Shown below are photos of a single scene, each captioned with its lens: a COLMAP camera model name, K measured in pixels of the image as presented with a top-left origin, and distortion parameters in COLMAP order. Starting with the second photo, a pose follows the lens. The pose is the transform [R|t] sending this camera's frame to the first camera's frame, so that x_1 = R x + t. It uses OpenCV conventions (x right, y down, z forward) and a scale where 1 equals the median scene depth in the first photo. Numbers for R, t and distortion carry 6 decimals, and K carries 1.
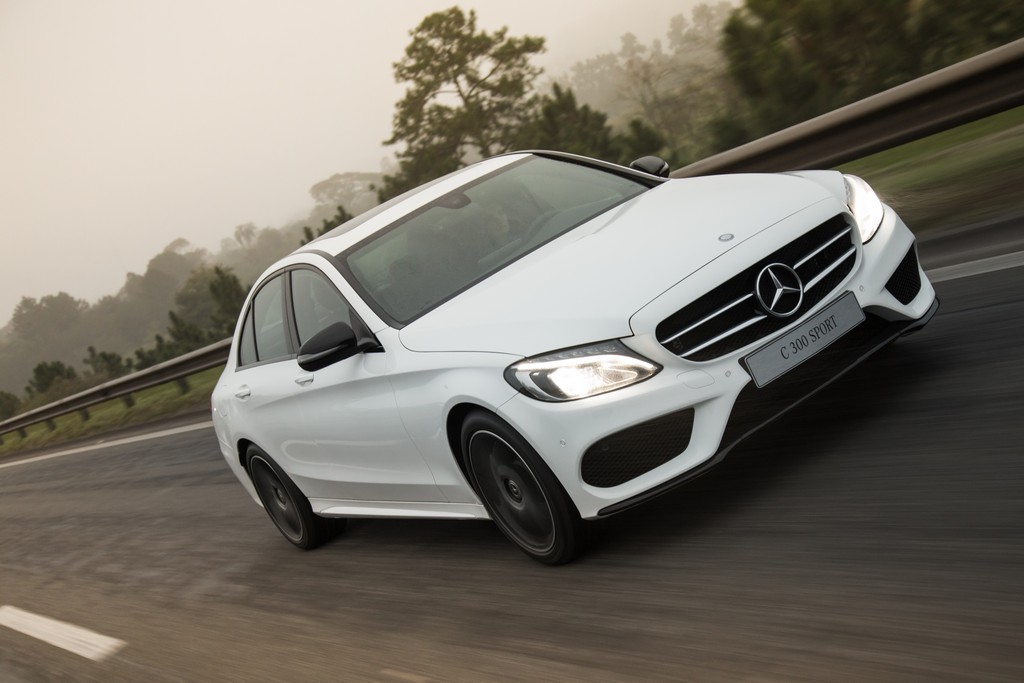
lens RADIAL K [[1581.7, 0, 564.4], [0, 1581.7, 364.4], [0, 0, 1]] dist [0.032766, 0.031609]
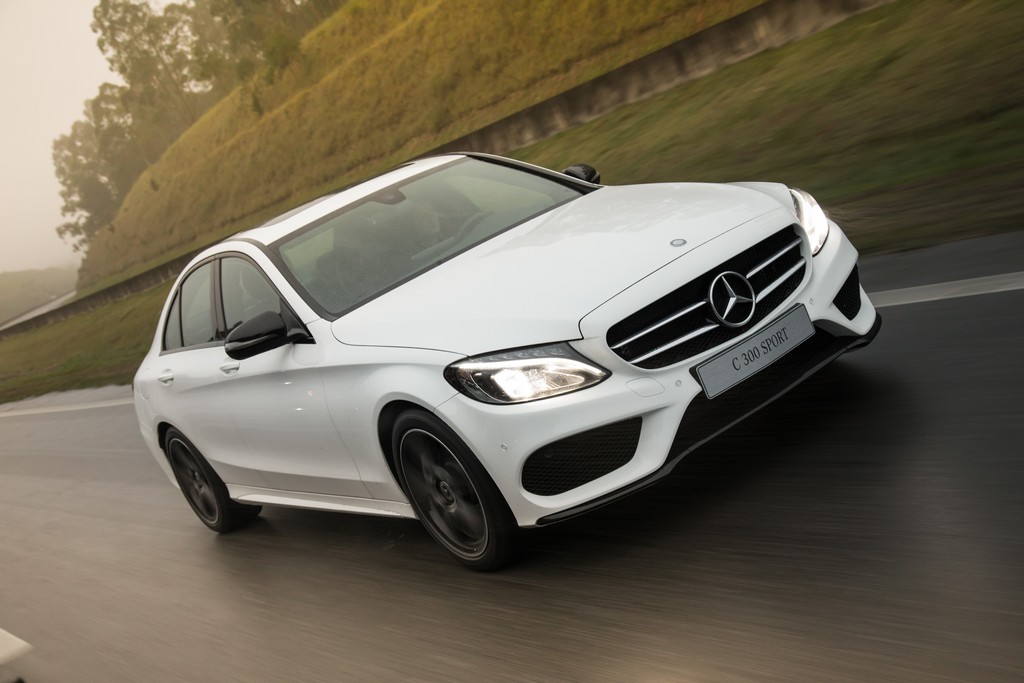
lens RADIAL K [[1363.0, 0, 512.0], [0, 1363.0, 341.5], [0, 0, 1]] dist [0.037096, 0.020607]
pose [[0.997680, 0.046527, 0.049693, -0.038459], [-0.045777, 0.998821, -0.016128, -0.001249], [-0.050385, 0.013816, 0.998634, 0.166531]]
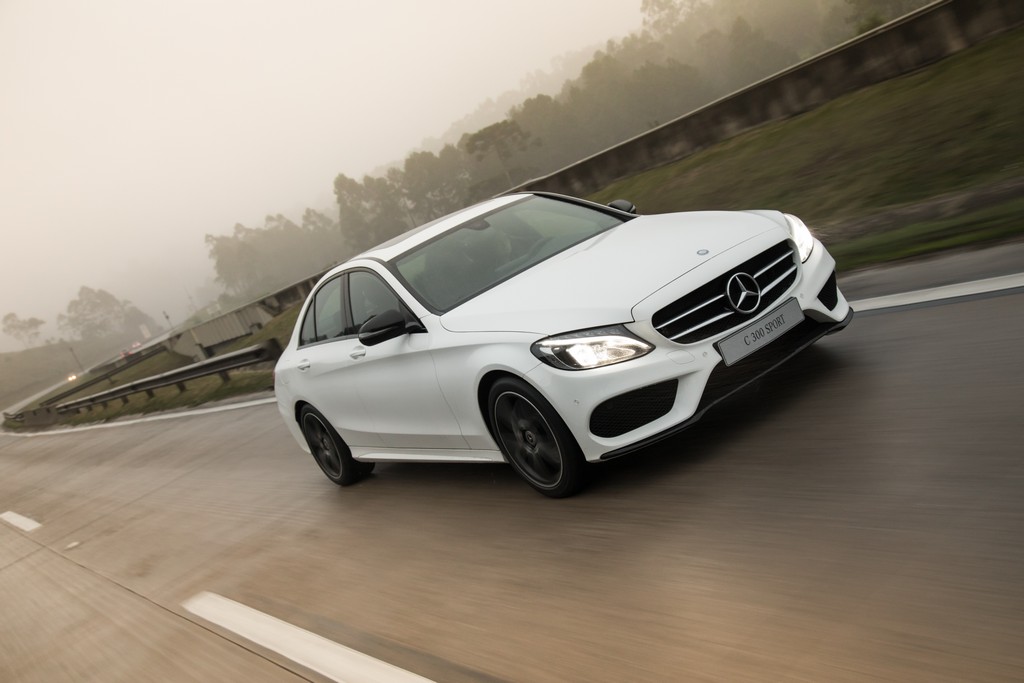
lens RADIAL K [[1124.8, 0, 511.7], [0, 1124.8, 355.6], [0, 0, 1]] dist [-0.014546, -0.003842]
pose [[0.998724, 0.043389, 0.025836, -0.076316], [-0.042848, 0.998858, -0.021126, 0.031957], [-0.026723, 0.019992, 0.999443, 0.071828]]
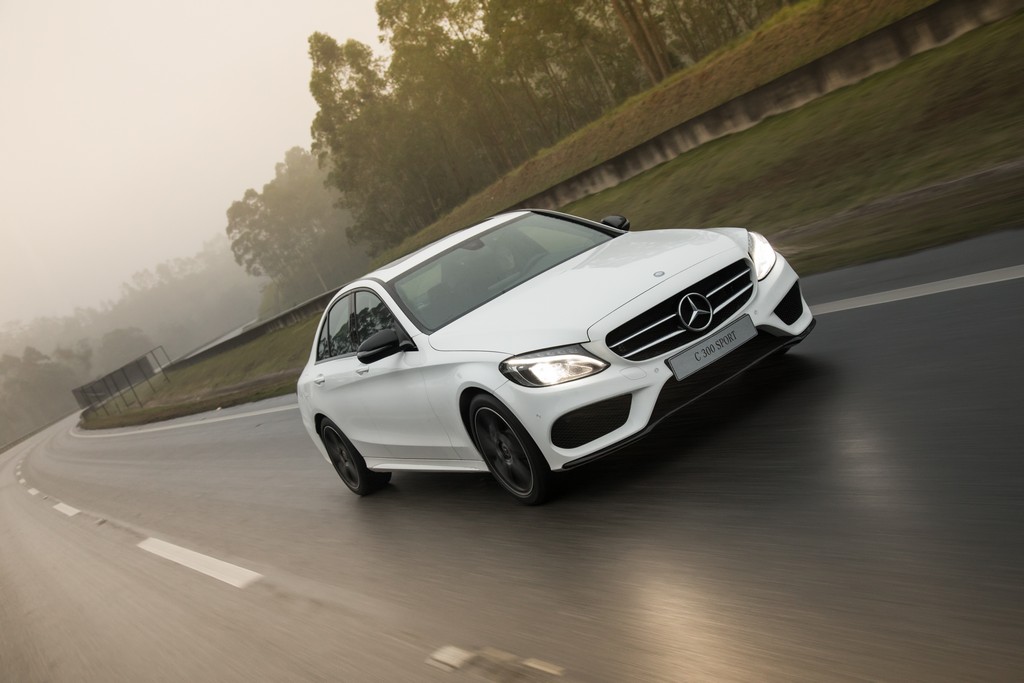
lens RADIAL K [[1250.7, 0, 495.2], [0, 1250.7, 341.5], [0, 0, 1]] dist [-0.019060, -0.005193]
pose [[0.997548, 0.023613, -0.065886, 0.031169], [-0.025308, 0.999367, -0.024997, 0.011279], [0.065254, 0.026604, 0.997514, -0.117949]]
